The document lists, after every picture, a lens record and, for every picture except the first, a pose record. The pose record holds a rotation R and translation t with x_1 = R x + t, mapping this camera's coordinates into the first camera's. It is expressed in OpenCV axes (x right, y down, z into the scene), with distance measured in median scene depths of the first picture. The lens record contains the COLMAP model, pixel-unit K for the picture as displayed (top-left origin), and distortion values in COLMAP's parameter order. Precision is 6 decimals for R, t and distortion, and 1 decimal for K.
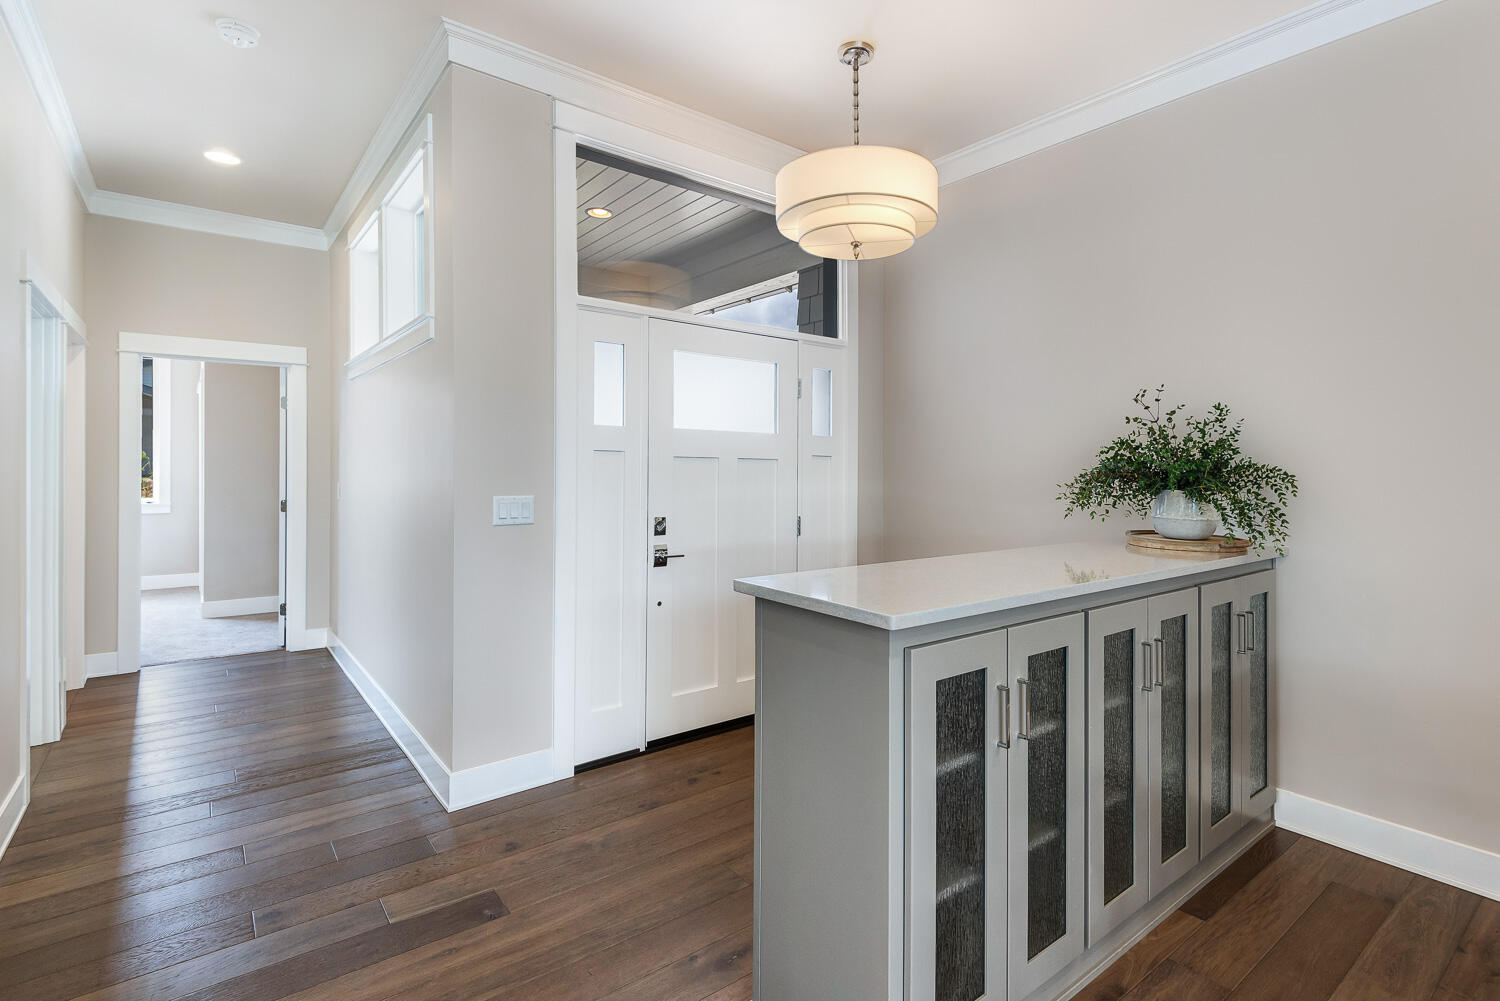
lens RADIAL K [[727.0, 0, 789.1], [0, 727.0, 468.9], [0, 0, 1]] dist [0.011010, -0.000290]
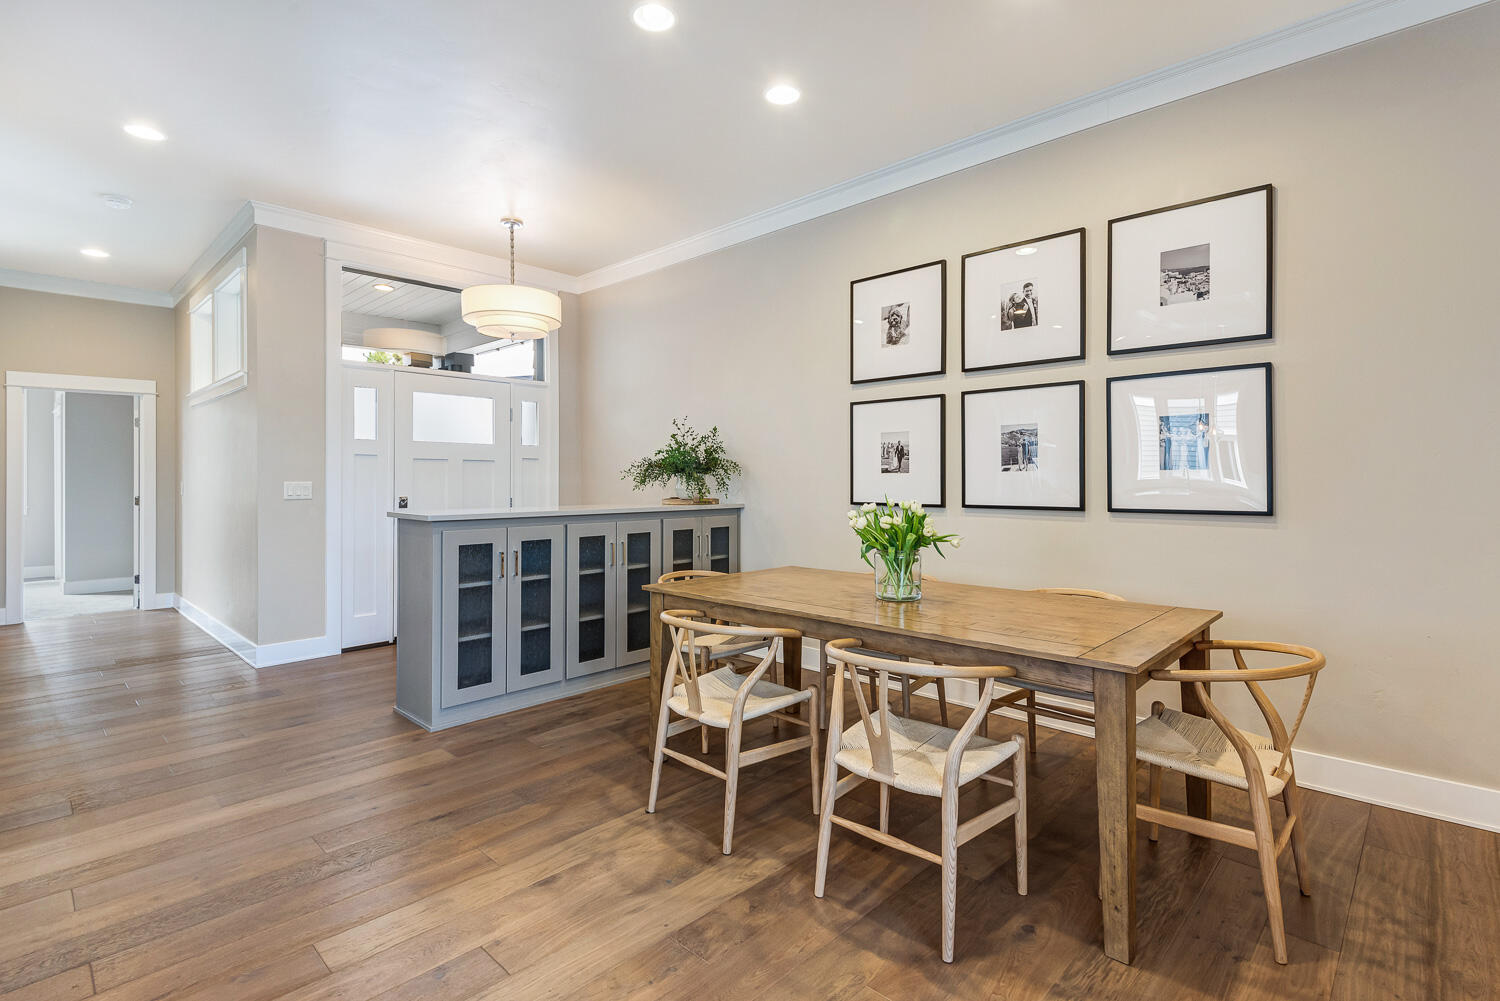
lens RADIAL K [[707.8, 0, 752.2], [0, 707.8, 477.1], [0, 0, 1]] dist [0.024016, -0.015719]
pose [[0.992443, -0.007791, 0.122460, 0.411463], [0.008929, 0.999922, -0.008750, 0.046492], [-0.122383, 0.009777, 0.992435, -0.676239]]
